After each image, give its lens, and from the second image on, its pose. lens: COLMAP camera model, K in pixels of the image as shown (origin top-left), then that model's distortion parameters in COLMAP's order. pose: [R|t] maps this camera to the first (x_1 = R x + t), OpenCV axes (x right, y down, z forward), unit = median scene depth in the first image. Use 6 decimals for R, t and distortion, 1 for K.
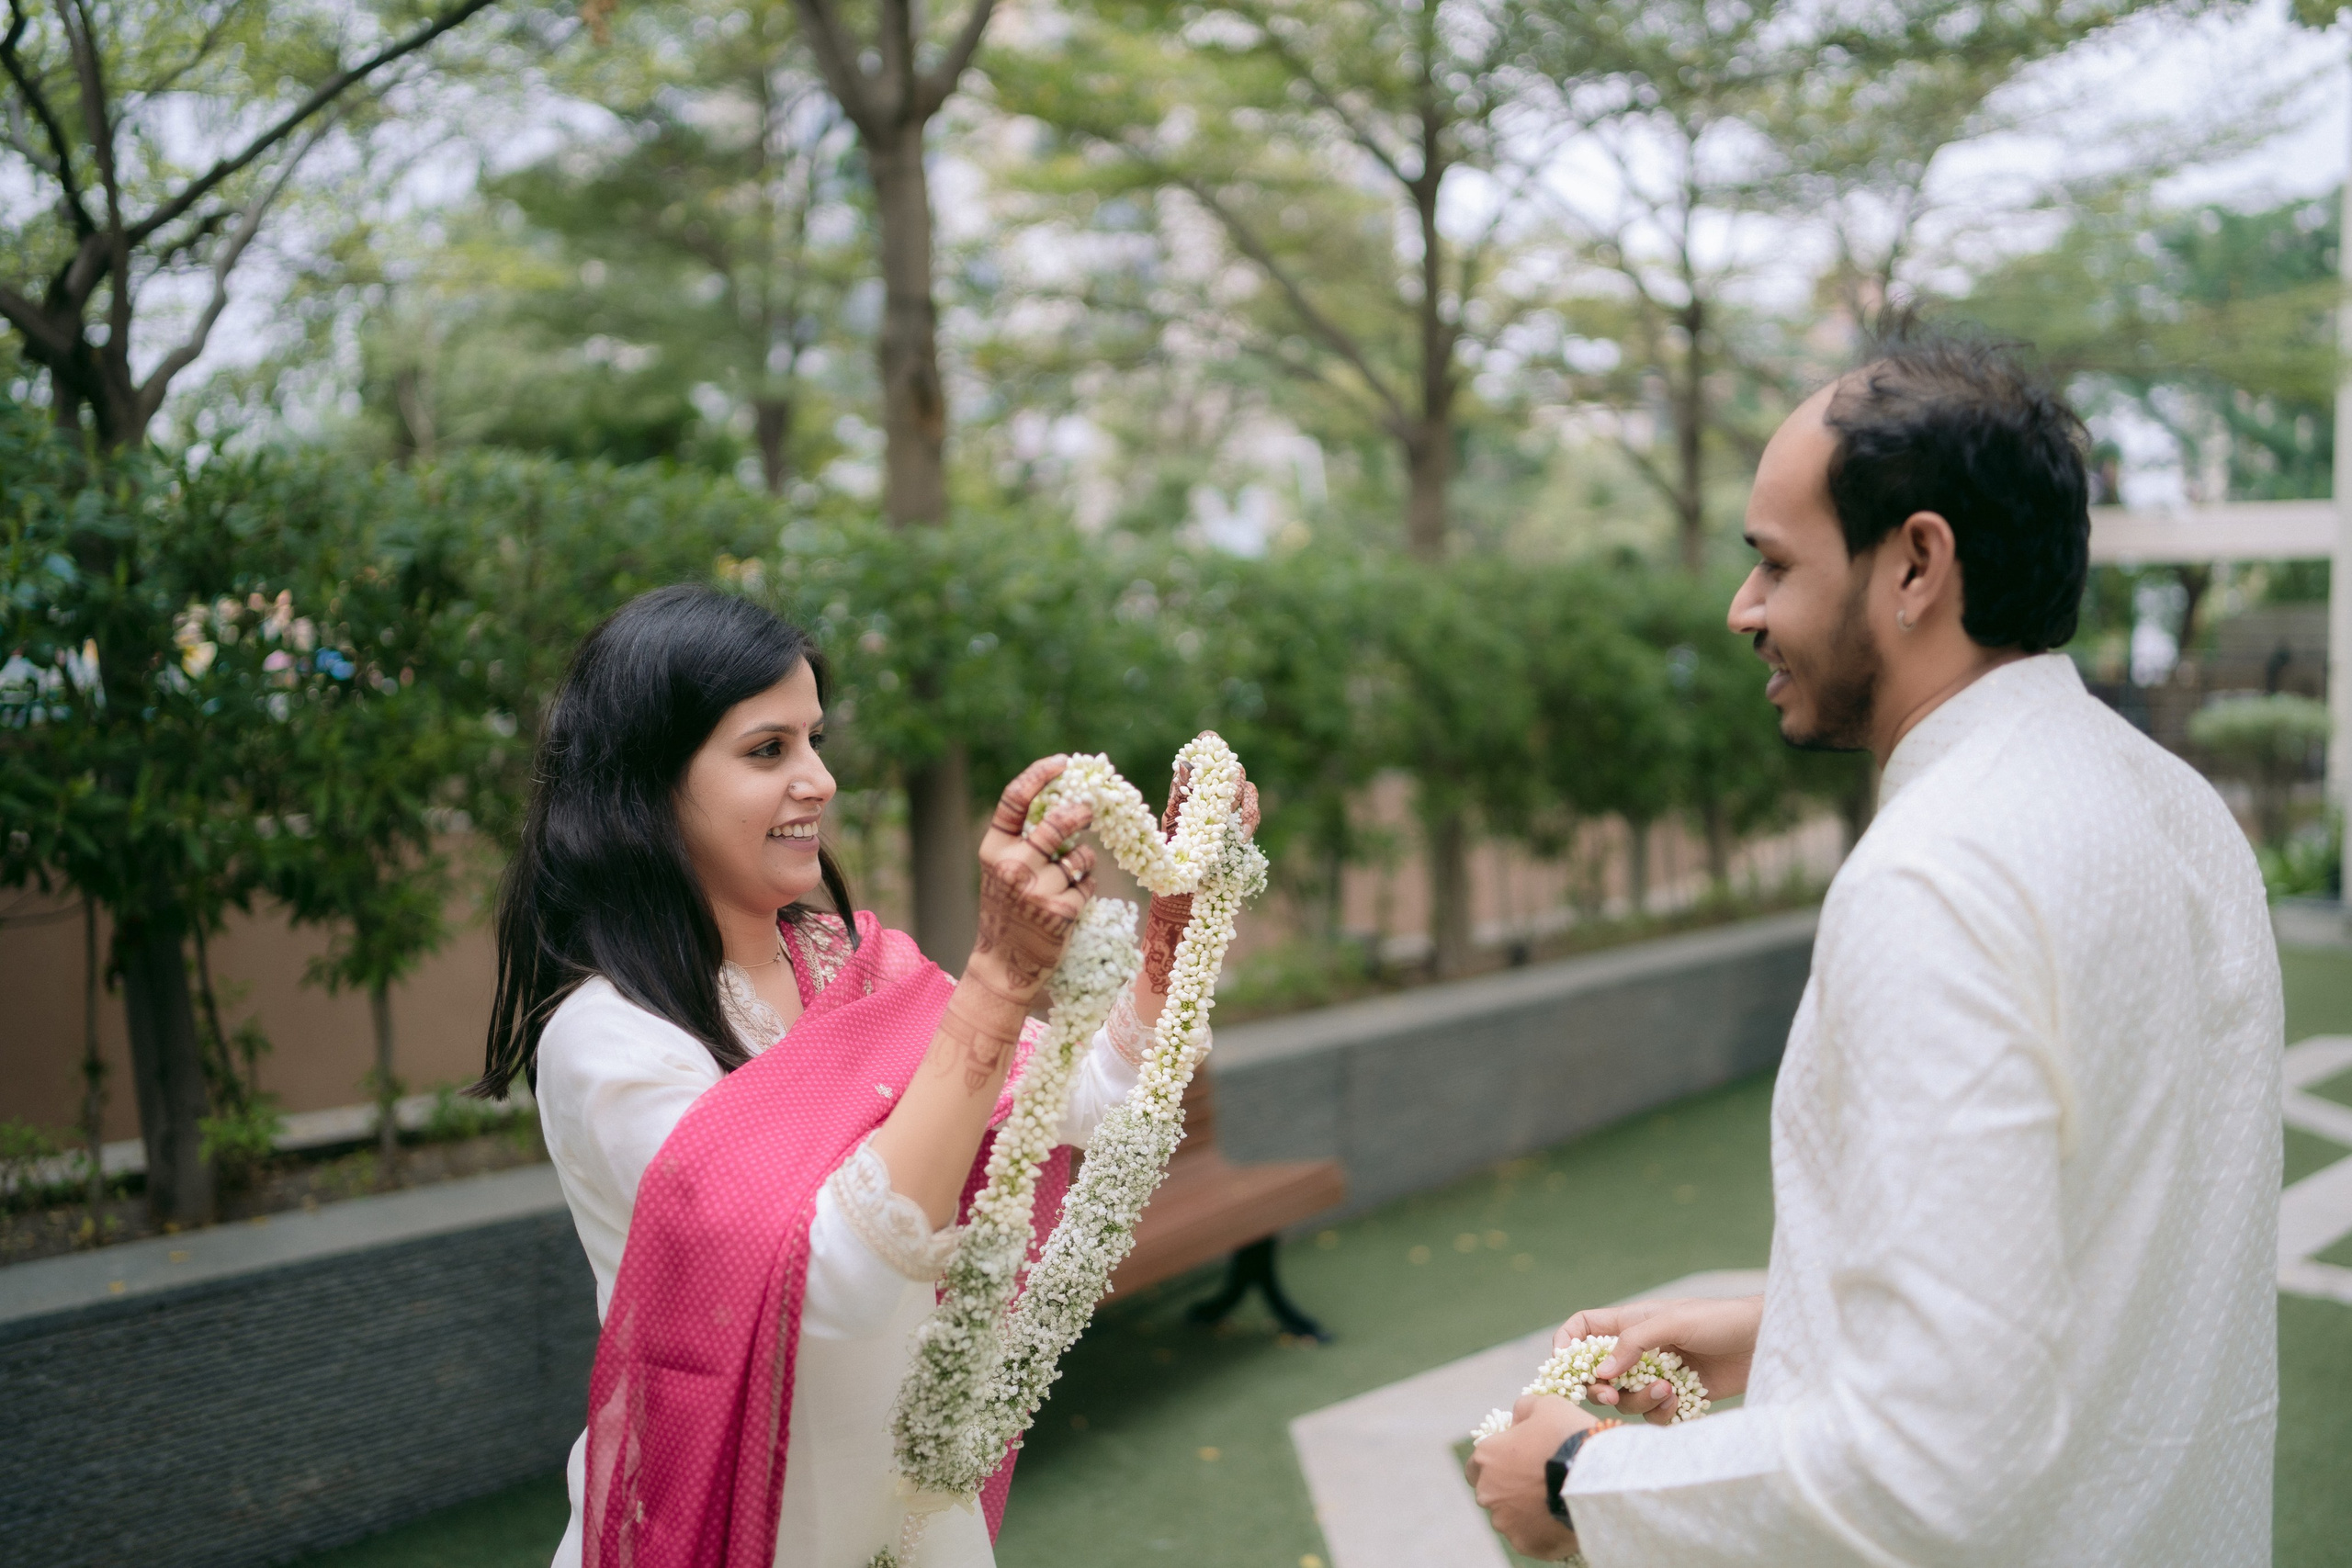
lens RADIAL K [[2289.5, 0, 1176.0], [0, 2289.5, 784.0], [0, 0, 1]] dist [-0.117372, 0.123702]
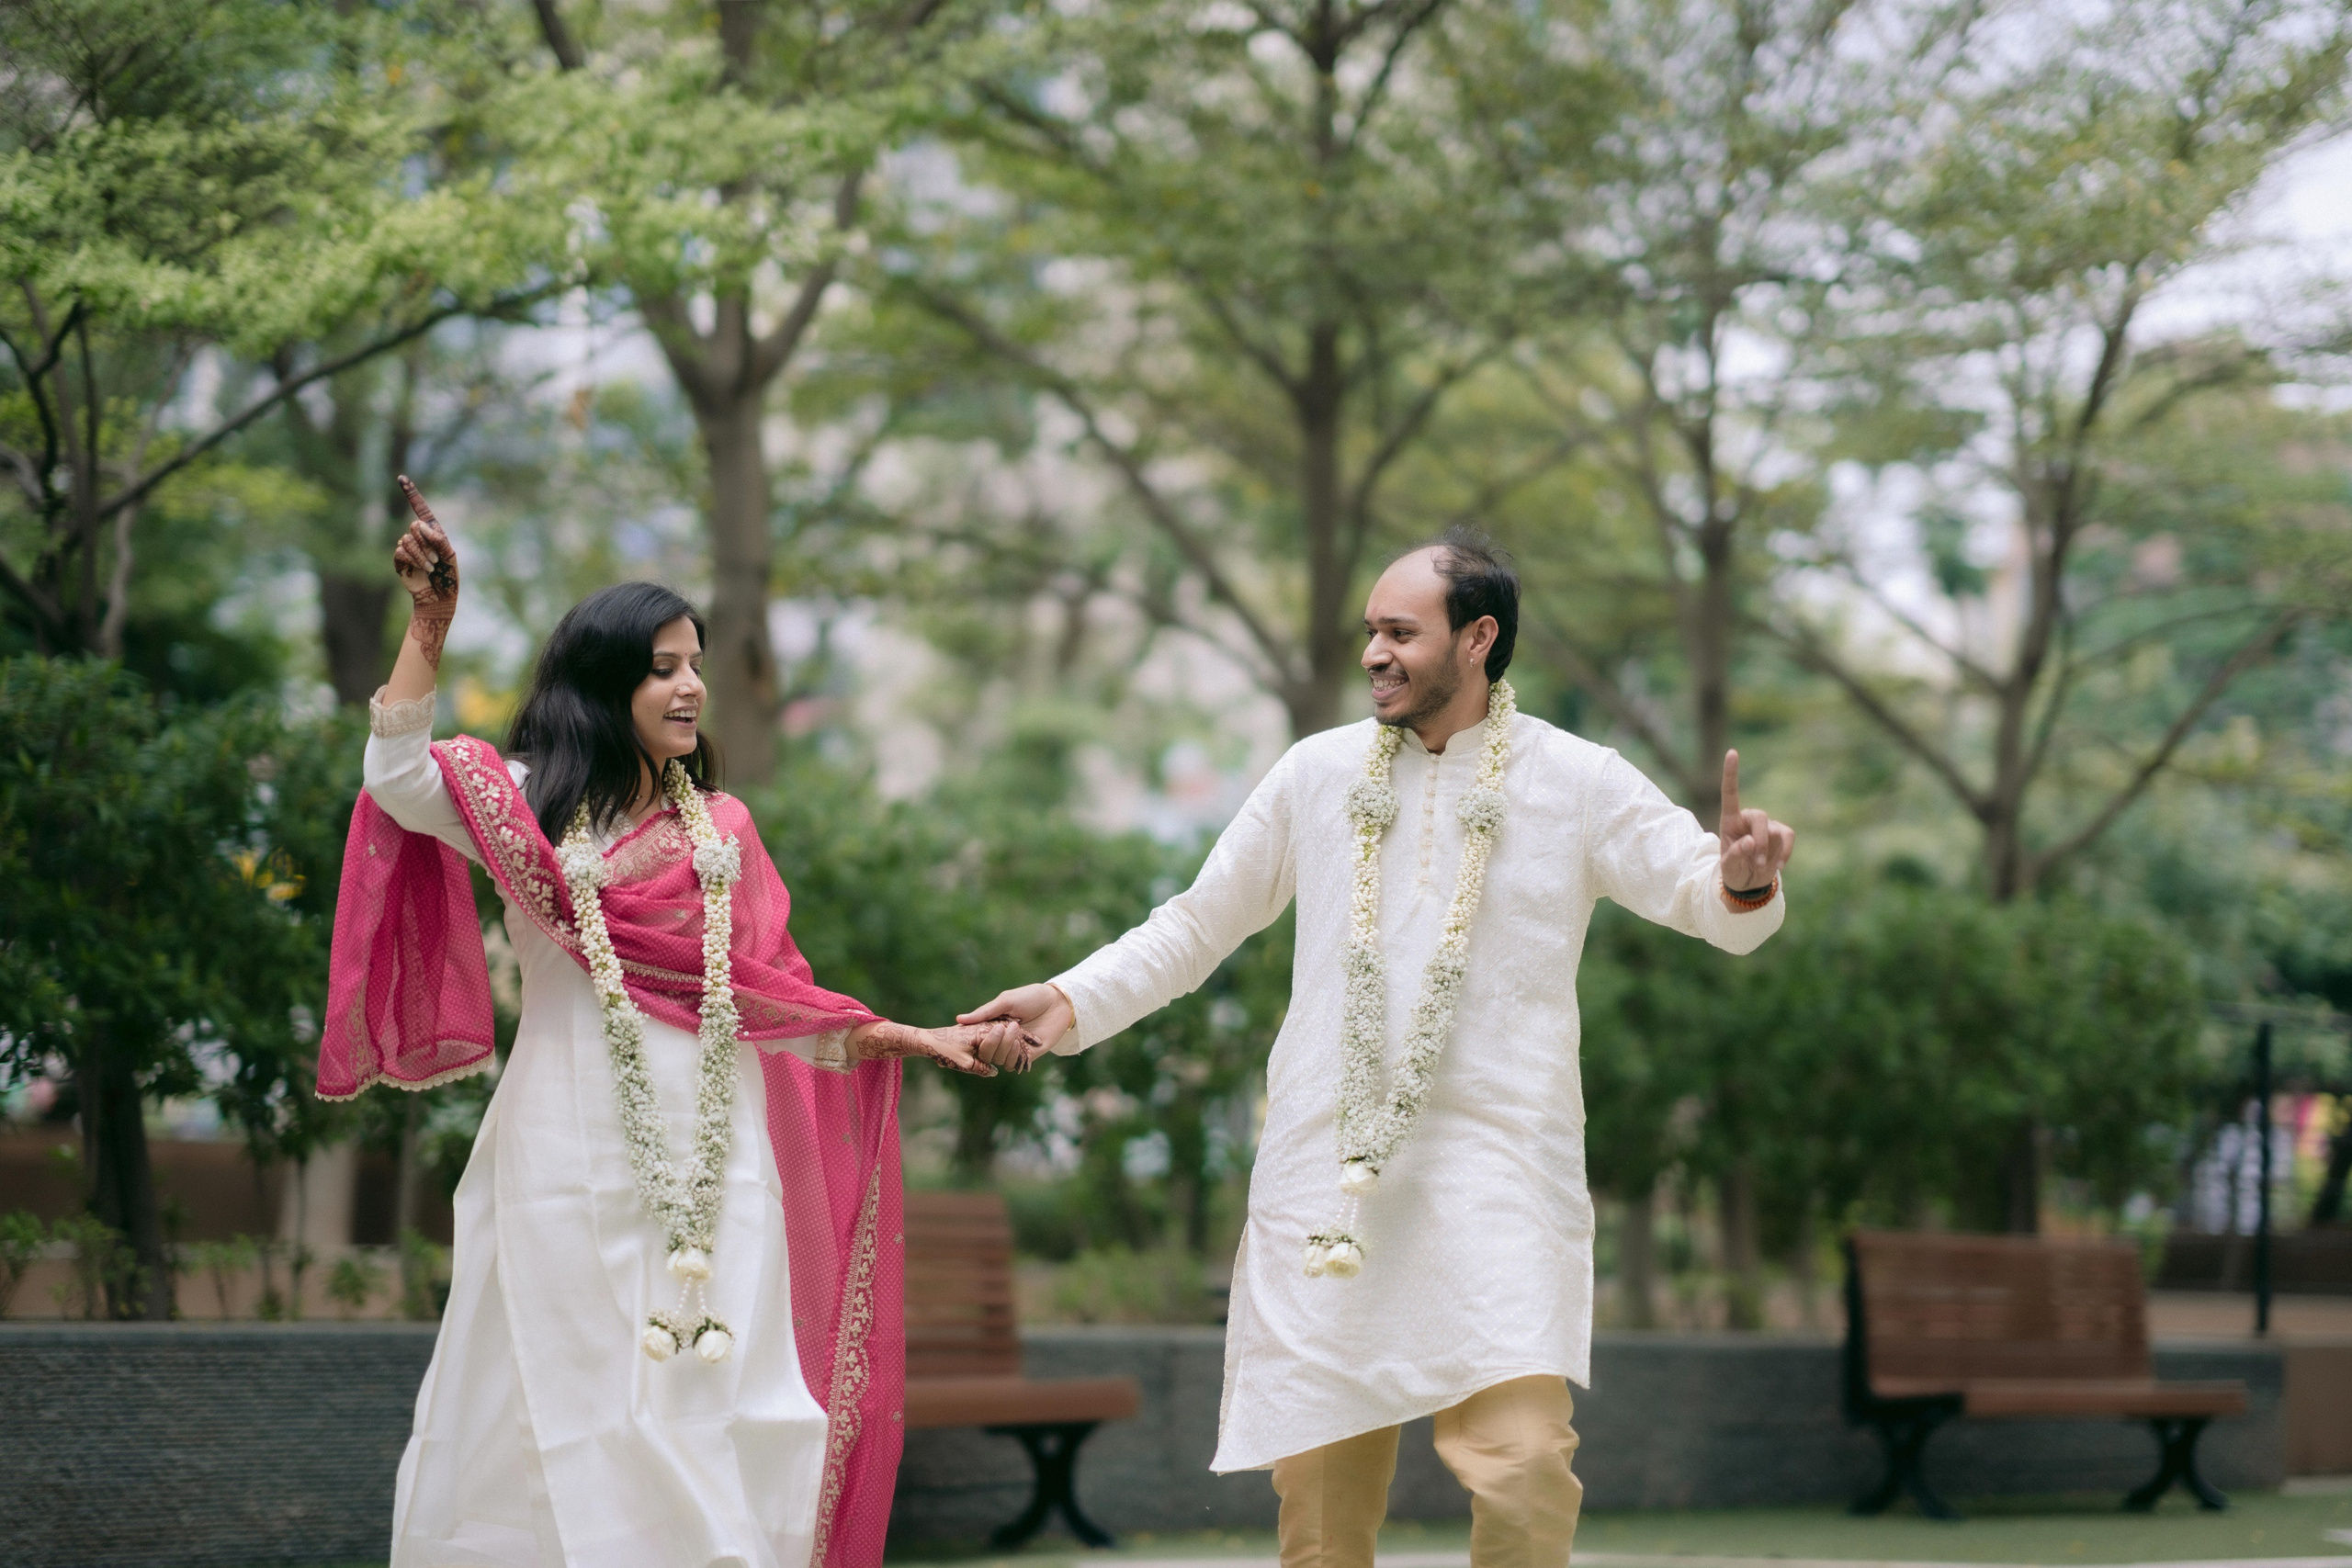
lens RADIAL K [[5718.4, 0, 1176.0], [0, 5718.4, 784.0], [0, 0, 1]] dist [0.055541, 0.061836]
pose [[0.999606, 0.022073, 0.017312, 0.038156], [-0.019841, 0.992587, -0.119907, 0.207629], [-0.019830, 0.119516, 0.992634, -1.698957]]
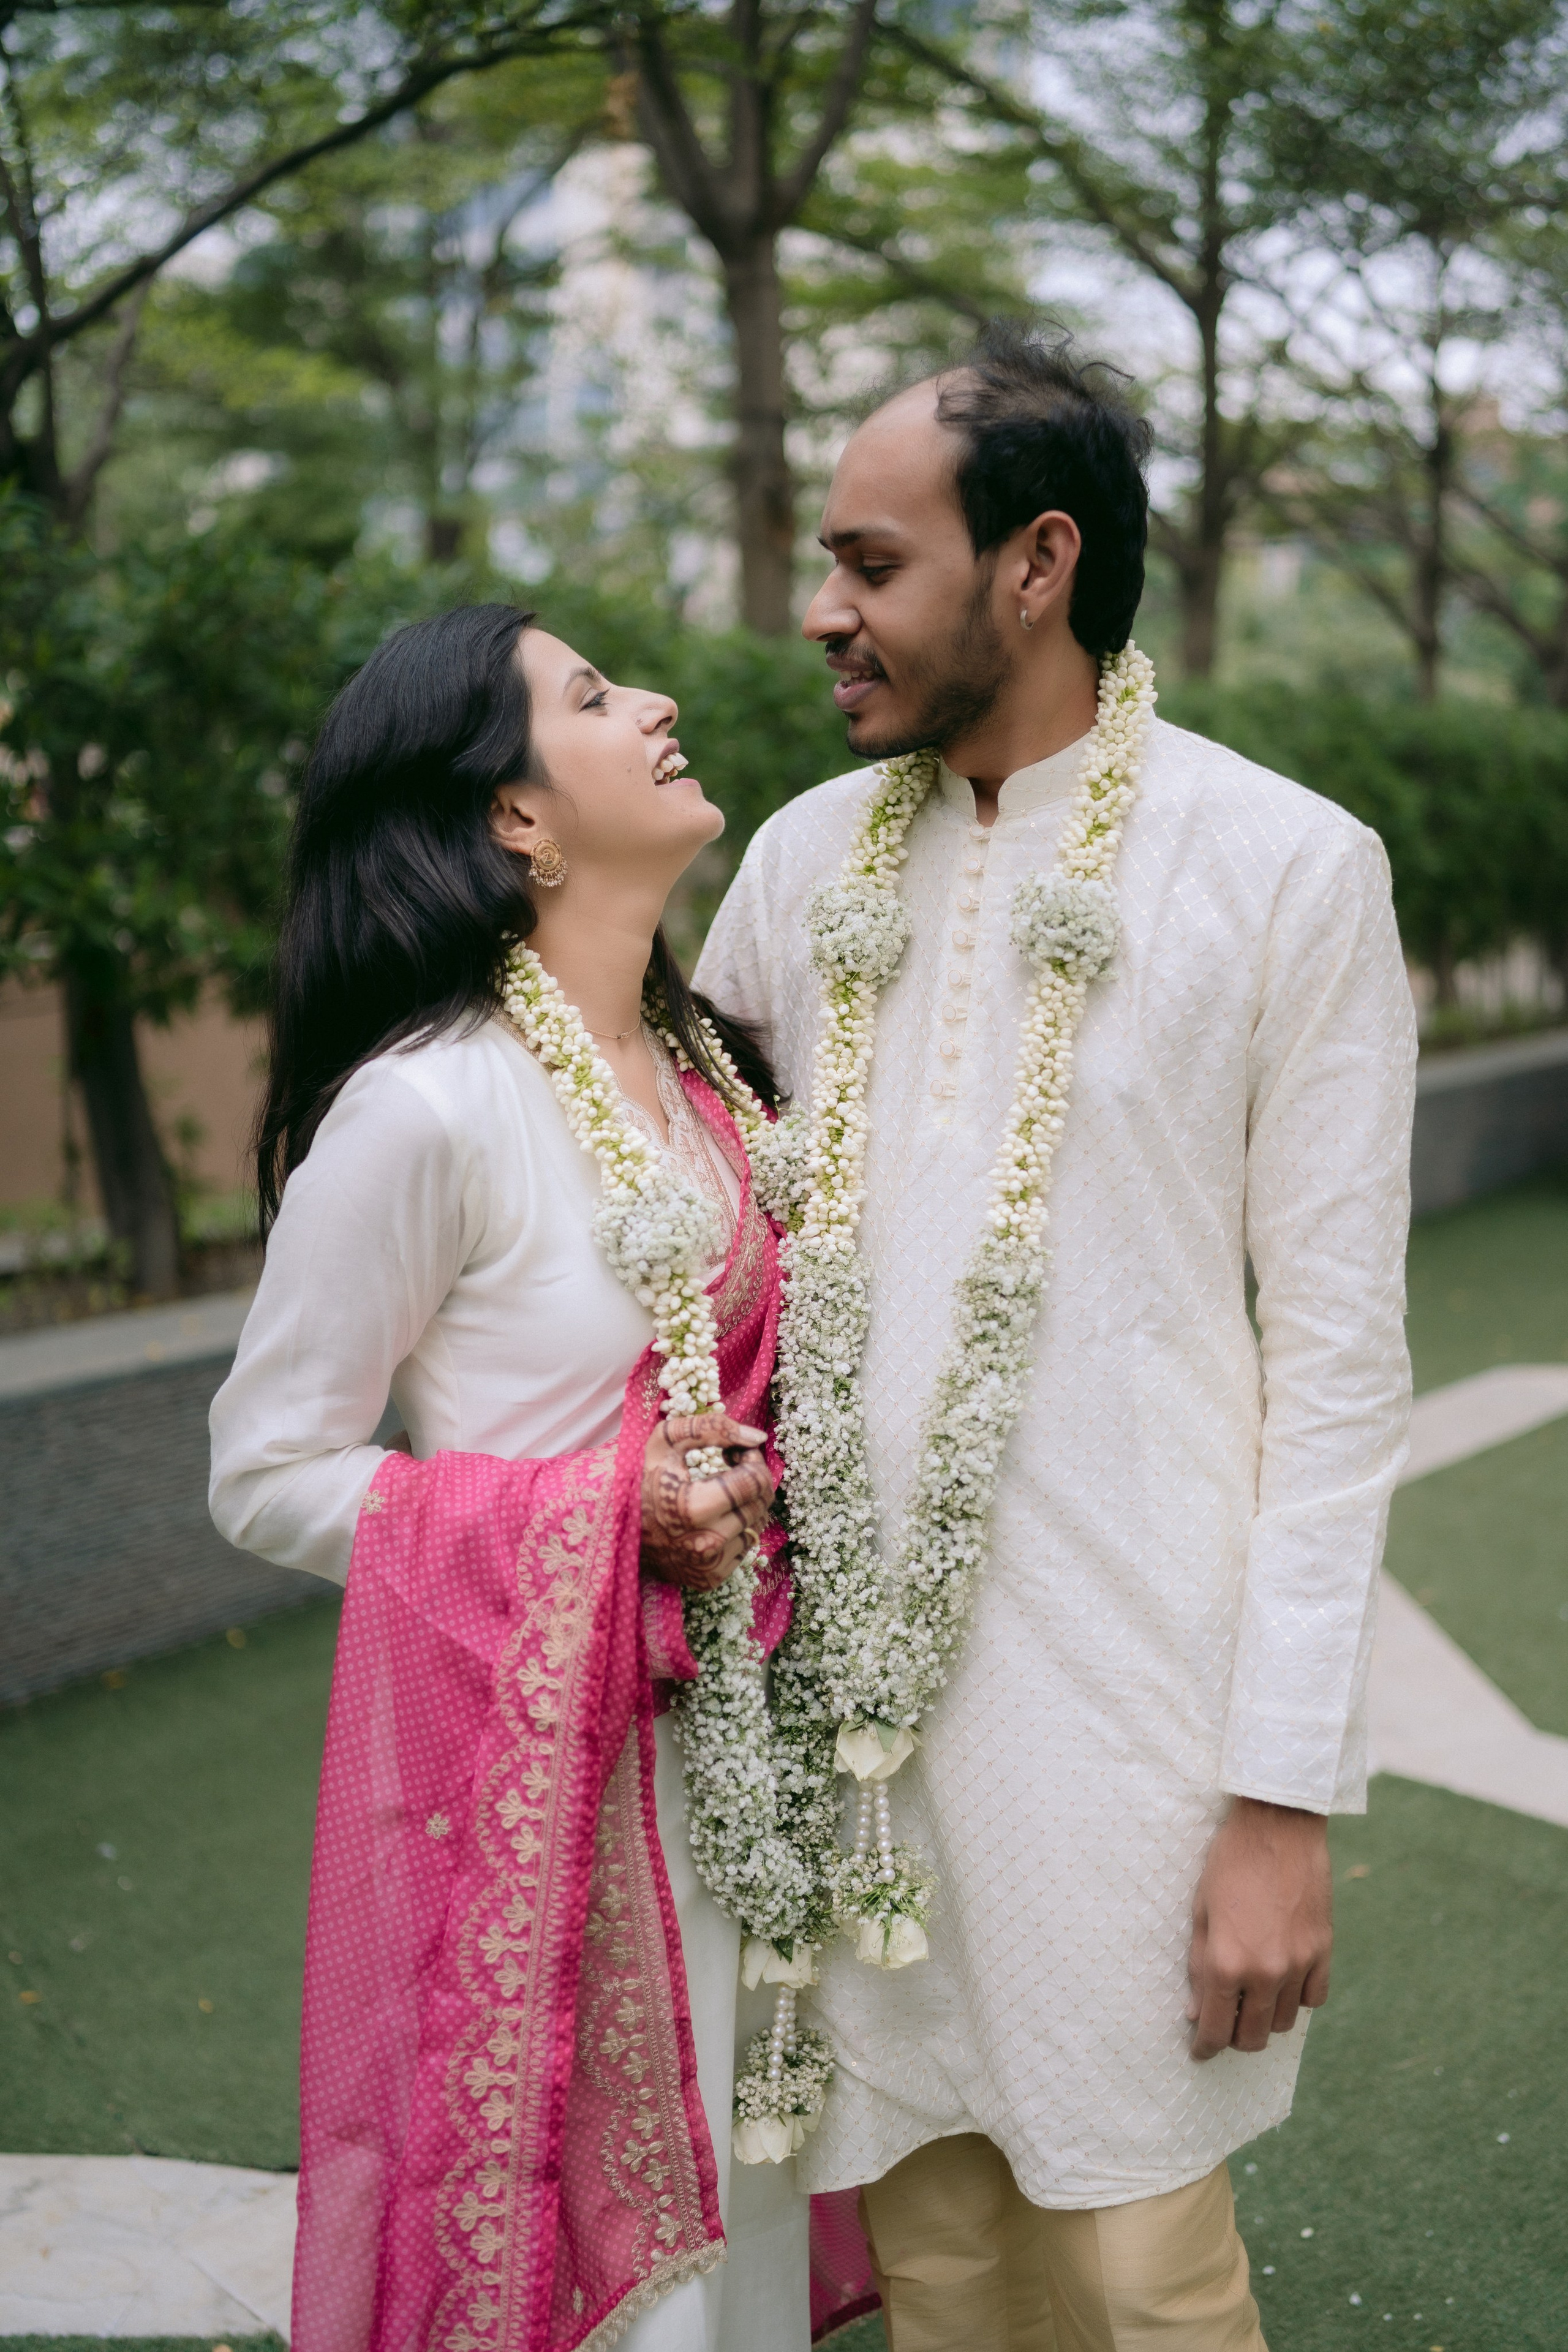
lens RADIAL K [[2289.7, 0, 784.0], [0, 2289.7, 1176.0], [0, 0, 1]] dist [-0.117372, 0.123702]
pose [[0.999948, 0.004913, 0.008954, -0.127792], [-0.005836, 0.994339, 0.106091, 0.019505], [-0.008382, -0.106138, 0.994316, -0.042295]]
